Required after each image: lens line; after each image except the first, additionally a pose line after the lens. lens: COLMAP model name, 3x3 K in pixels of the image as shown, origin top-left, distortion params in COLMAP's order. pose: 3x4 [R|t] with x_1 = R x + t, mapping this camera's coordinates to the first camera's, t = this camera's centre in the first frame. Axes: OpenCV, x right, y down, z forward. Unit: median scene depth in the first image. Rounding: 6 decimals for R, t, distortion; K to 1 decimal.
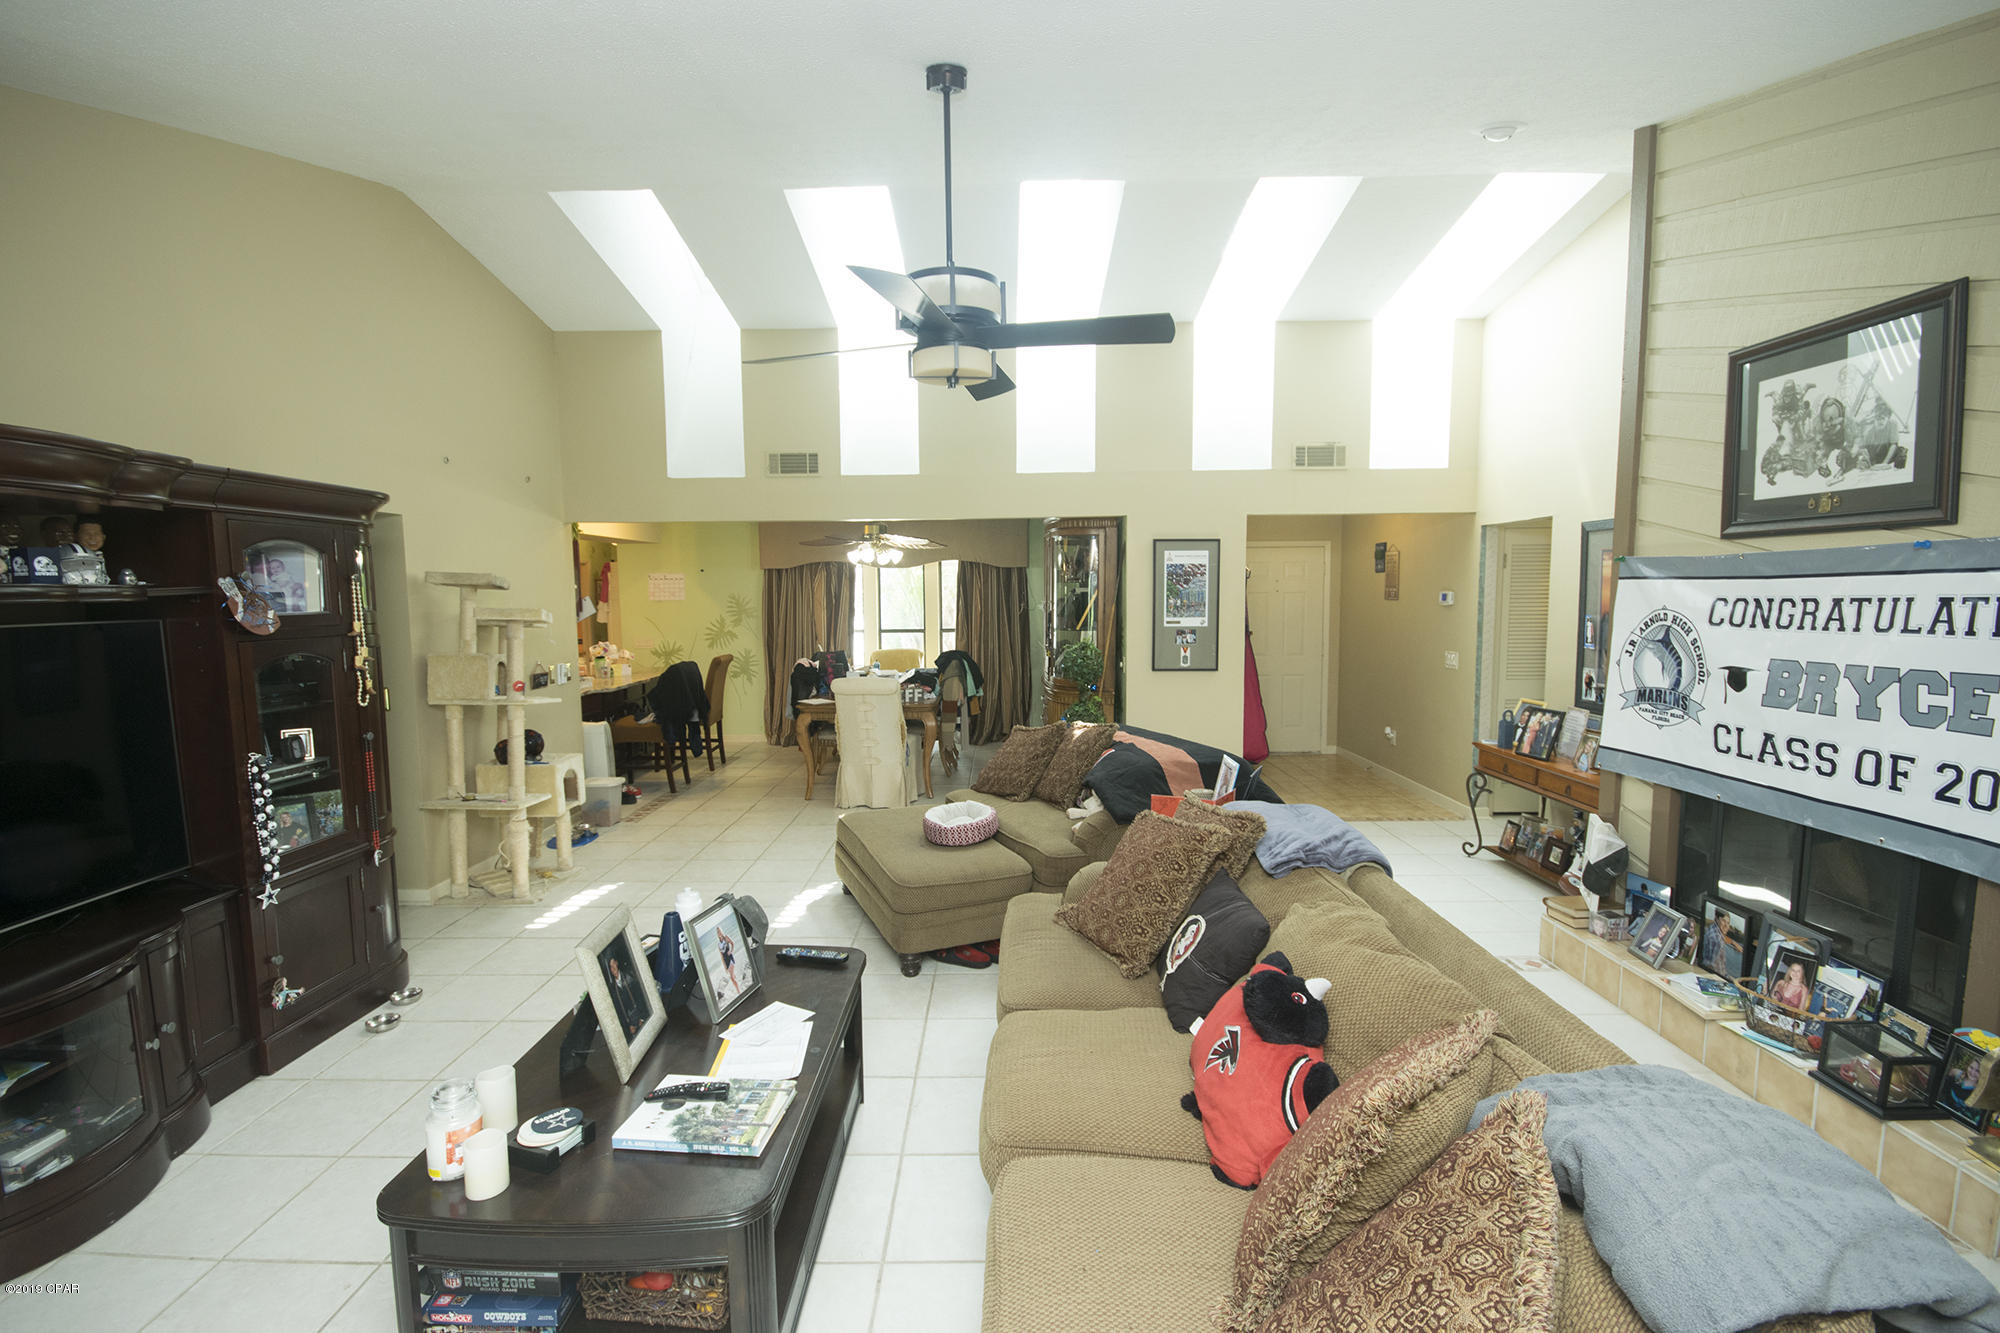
lens RADIAL K [[879.4, 0, 996.1], [0, 879.4, 675.0], [0, 0, 1]] dist [0.003593, -0.008551]
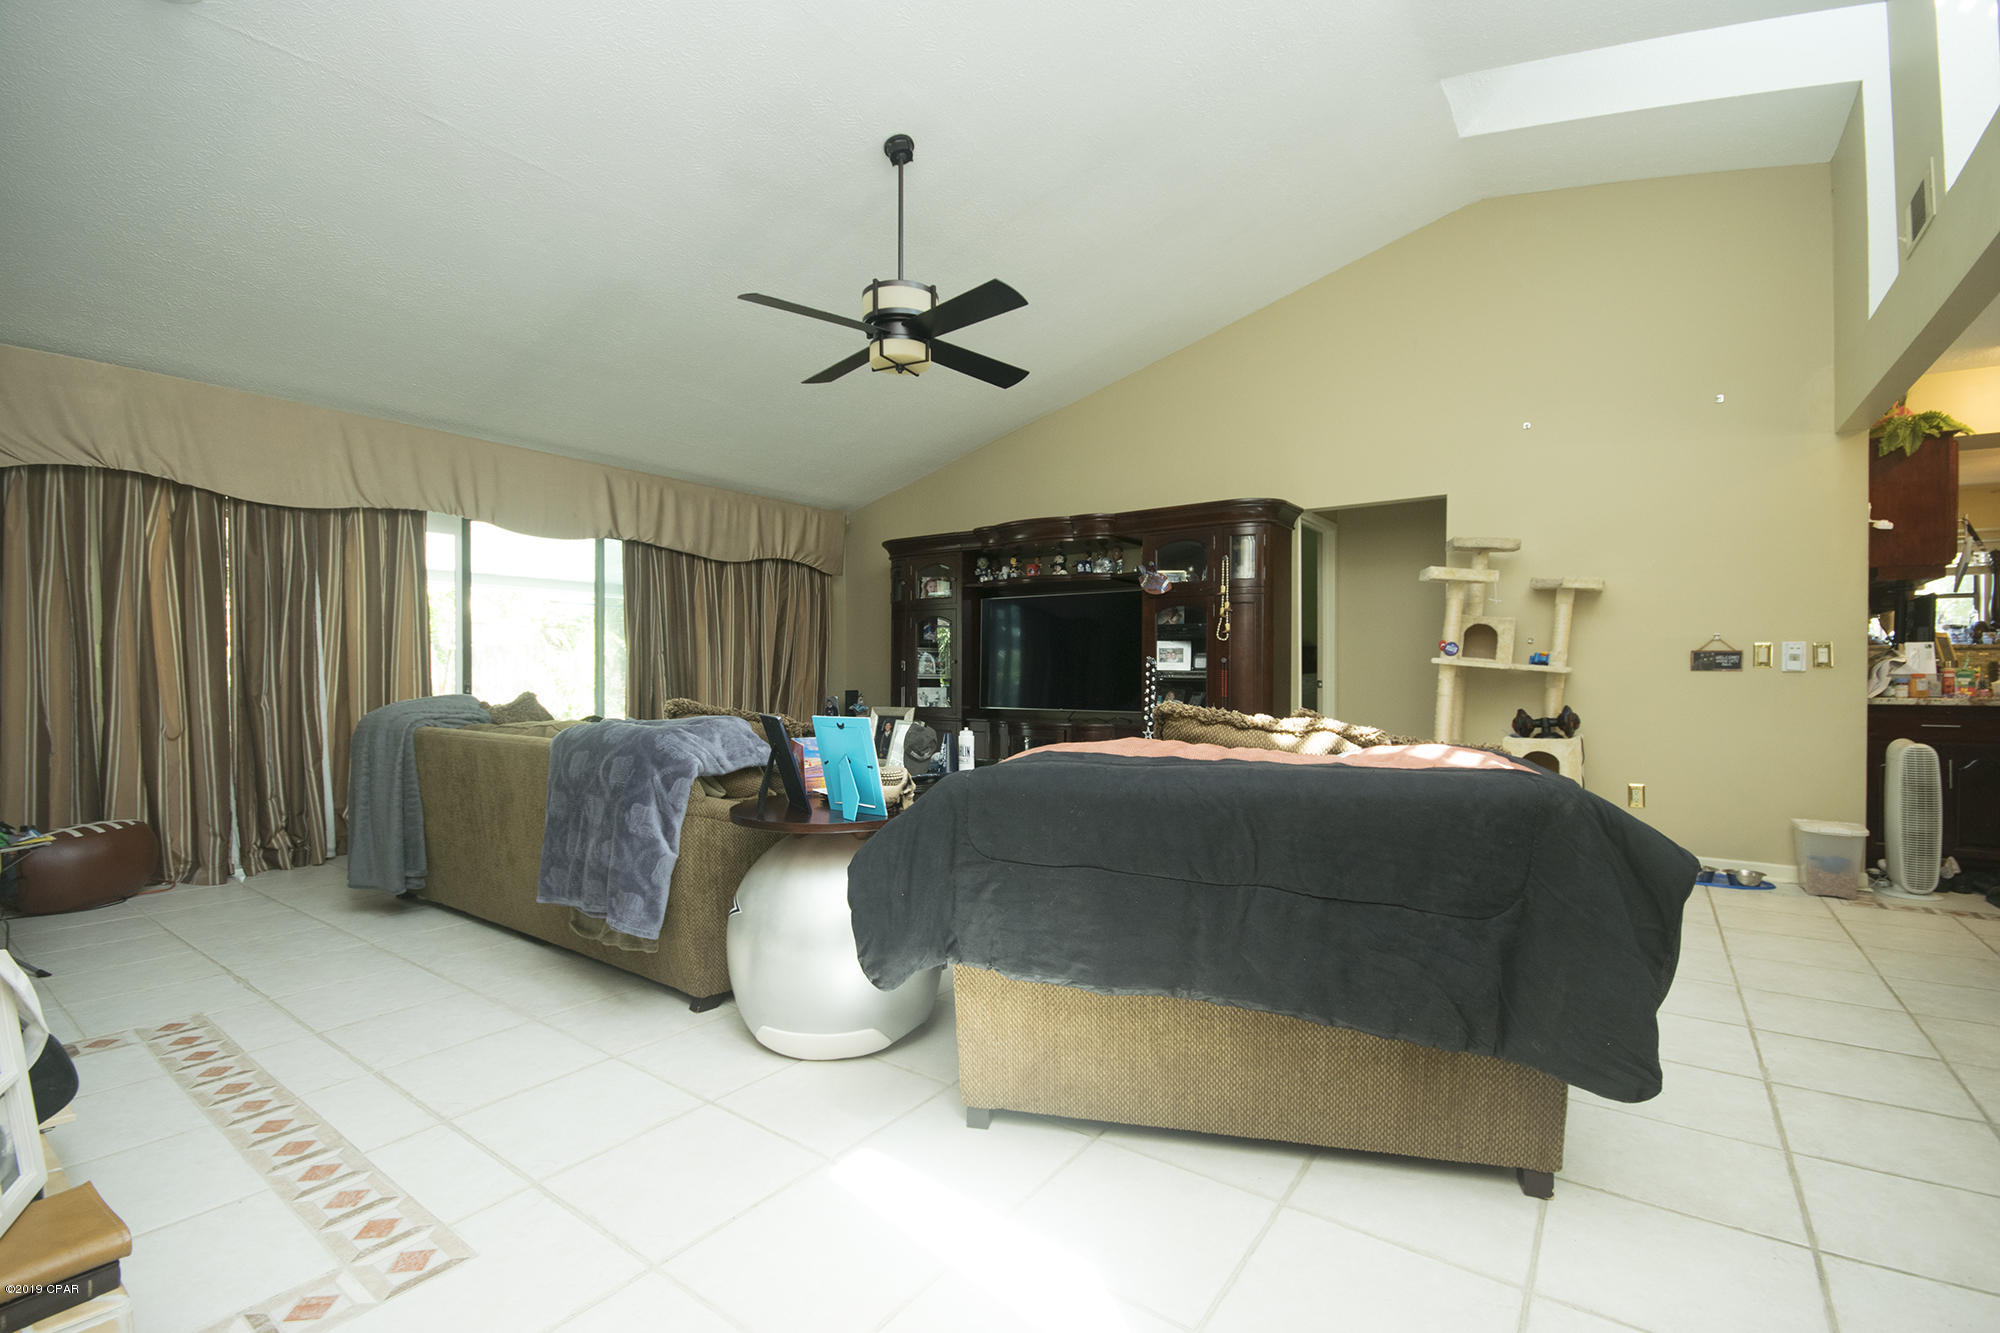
lens RADIAL K [[879.4, 0, 1006.3], [0, 879.4, 664.8], [0, 0, 1]] dist [0.003593, -0.008551]
pose [[-0.572660, 0.013507, -0.819681, 0.830340], [-0.068219, 0.995611, 0.064066, 0.005764], [0.816949, 0.092606, -0.569226, 1.705151]]
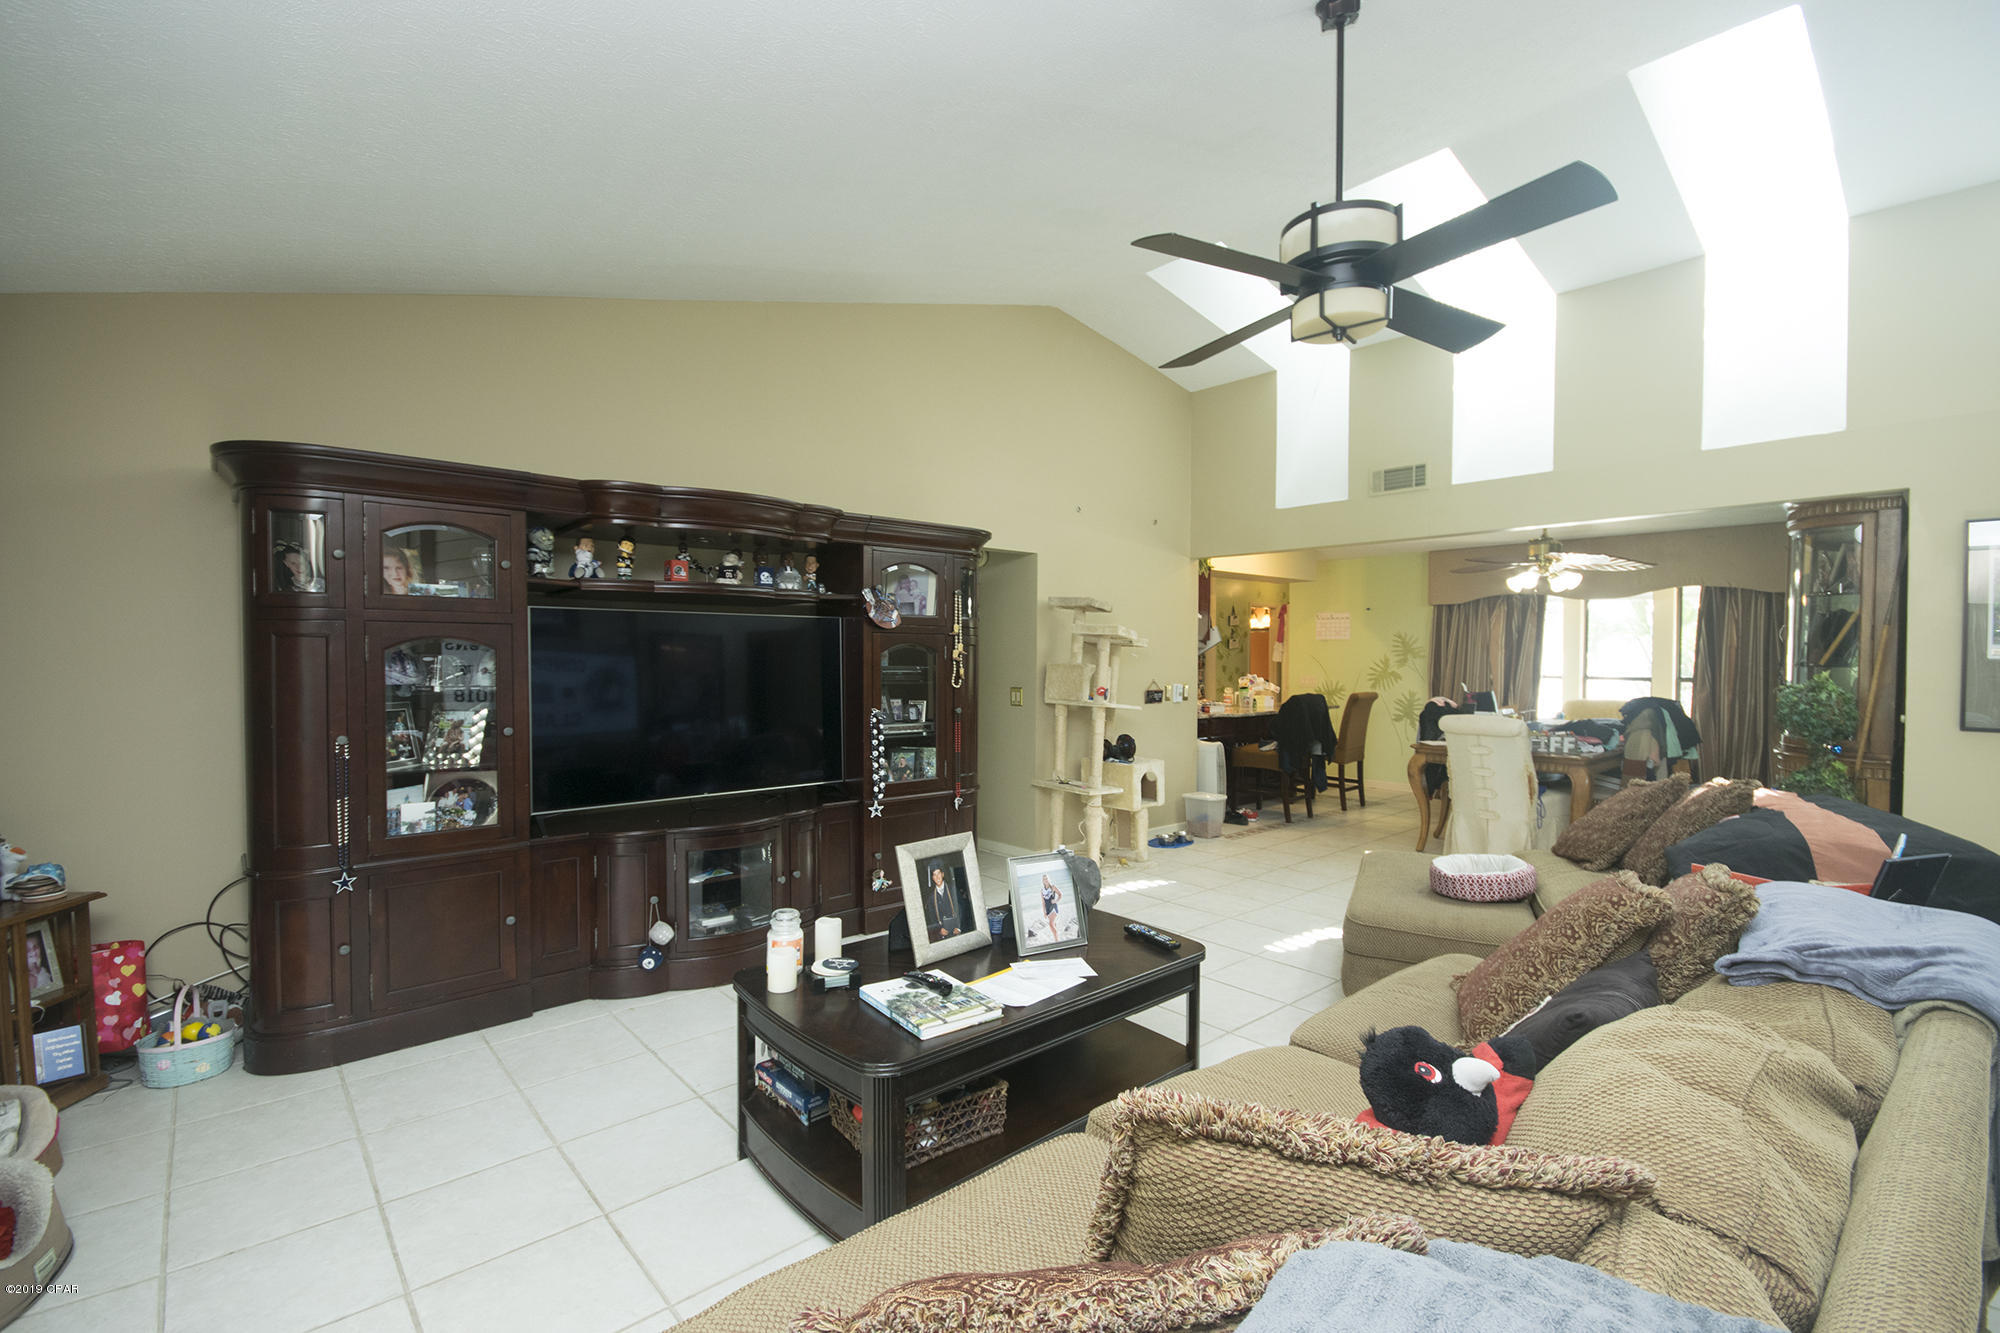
lens RADIAL K [[879.4, 0, 988.9], [0, 879.4, 670.5], [0, 0, 1]] dist [0.003593, -0.008551]
pose [[0.663265, 0.023456, -0.748017, 0.347128], [-0.080156, 0.995986, -0.039842, 0.064003], [0.744079, 0.086383, 0.662483, 0.154523]]
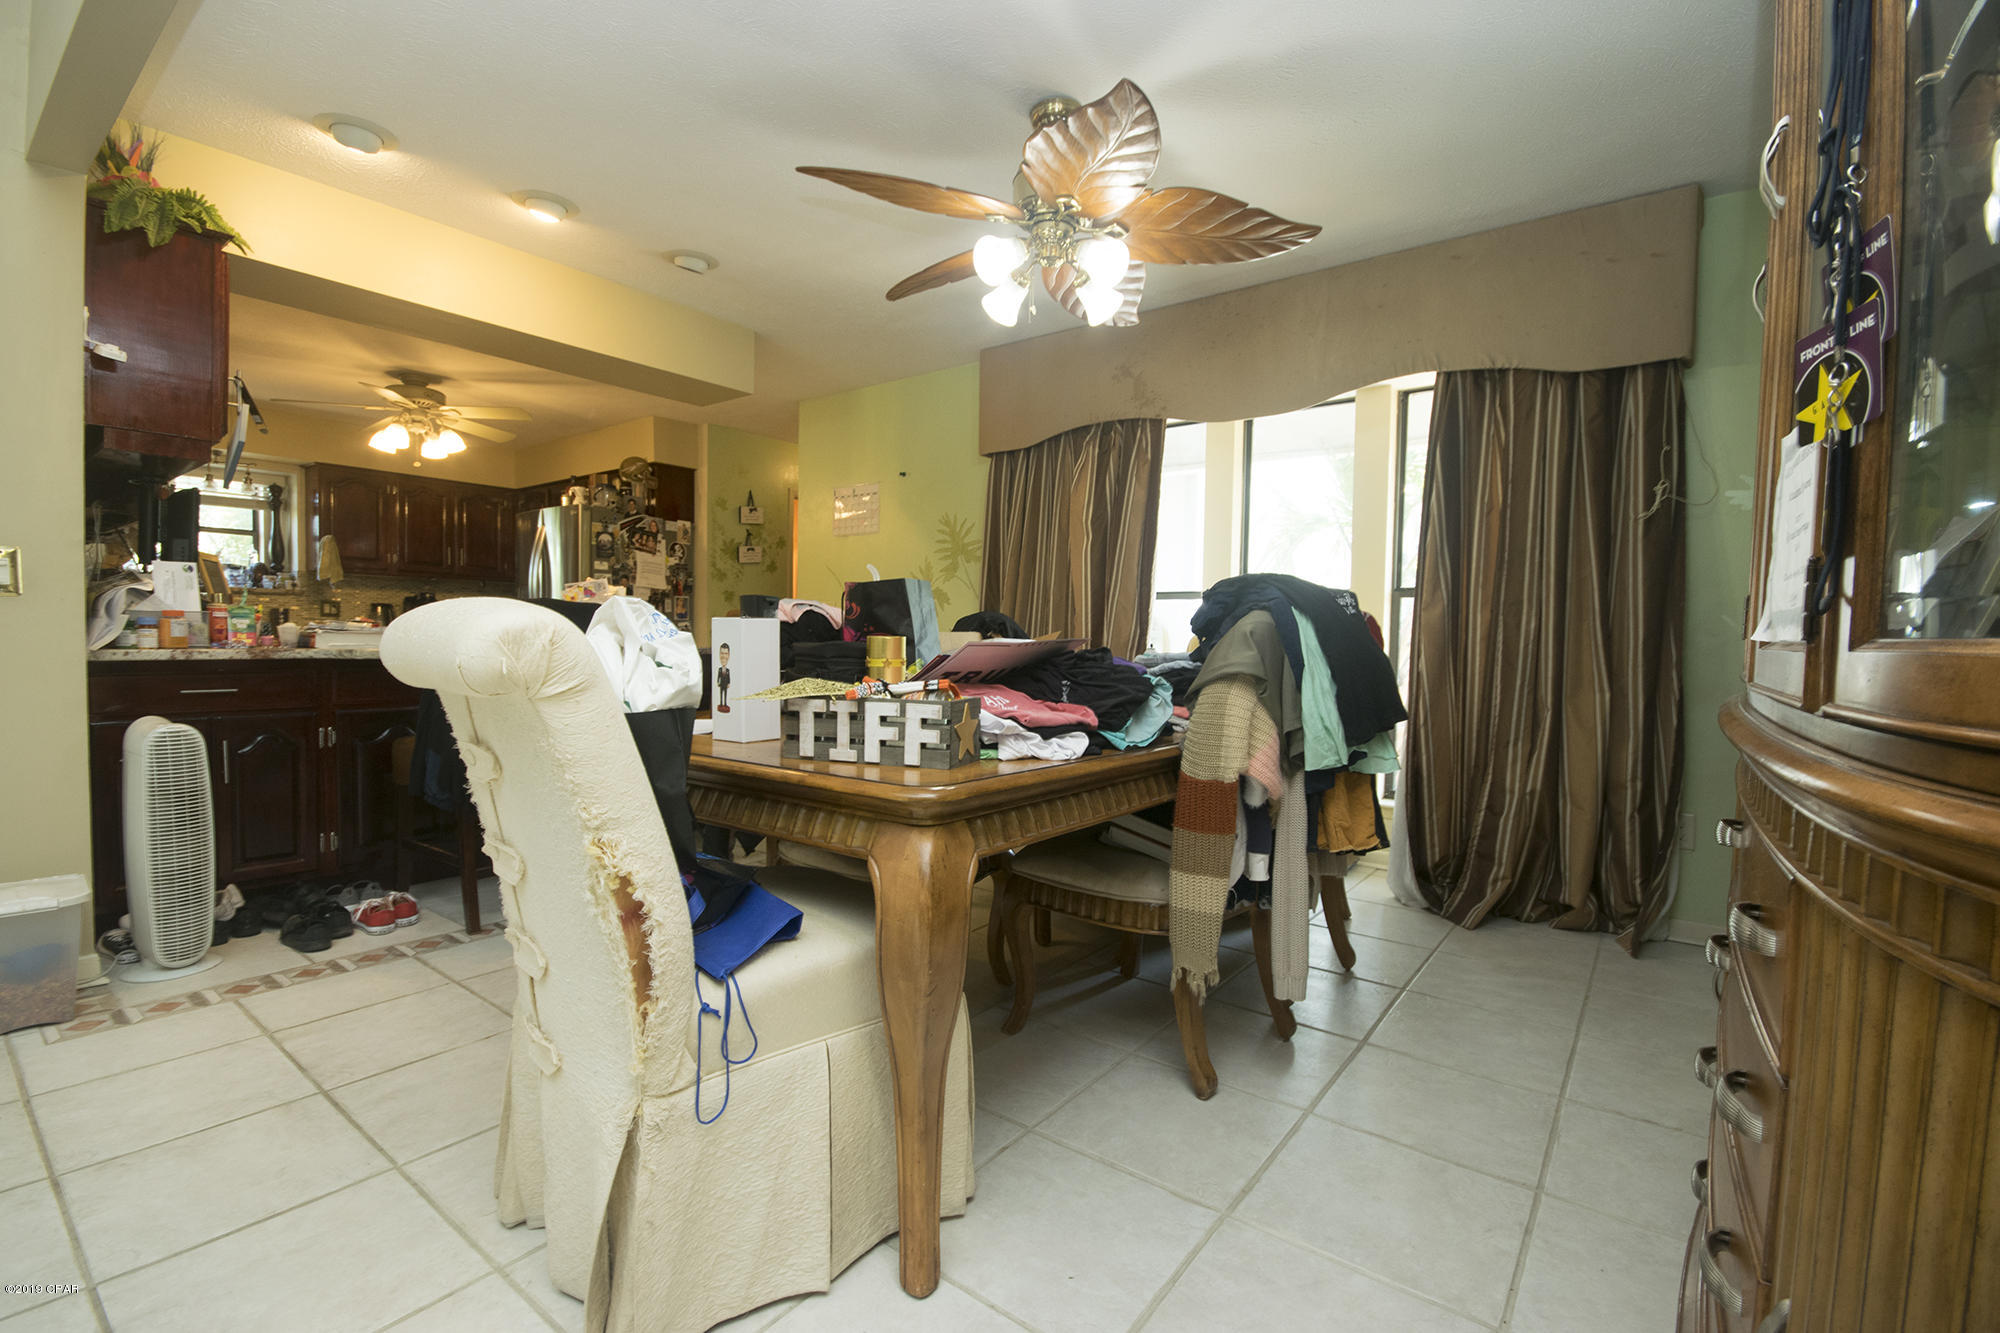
lens RADIAL K [[879.4, 0, 1014.6], [0, 879.4, 678.0], [0, 0, 1]] dist [0.003593, -0.008551]
pose [[0.807527, 0.051156, -0.587608, 0.093244], [-0.081473, 0.996356, -0.025224, 0.029287], [0.584176, 0.068243, 0.808753, 1.879202]]
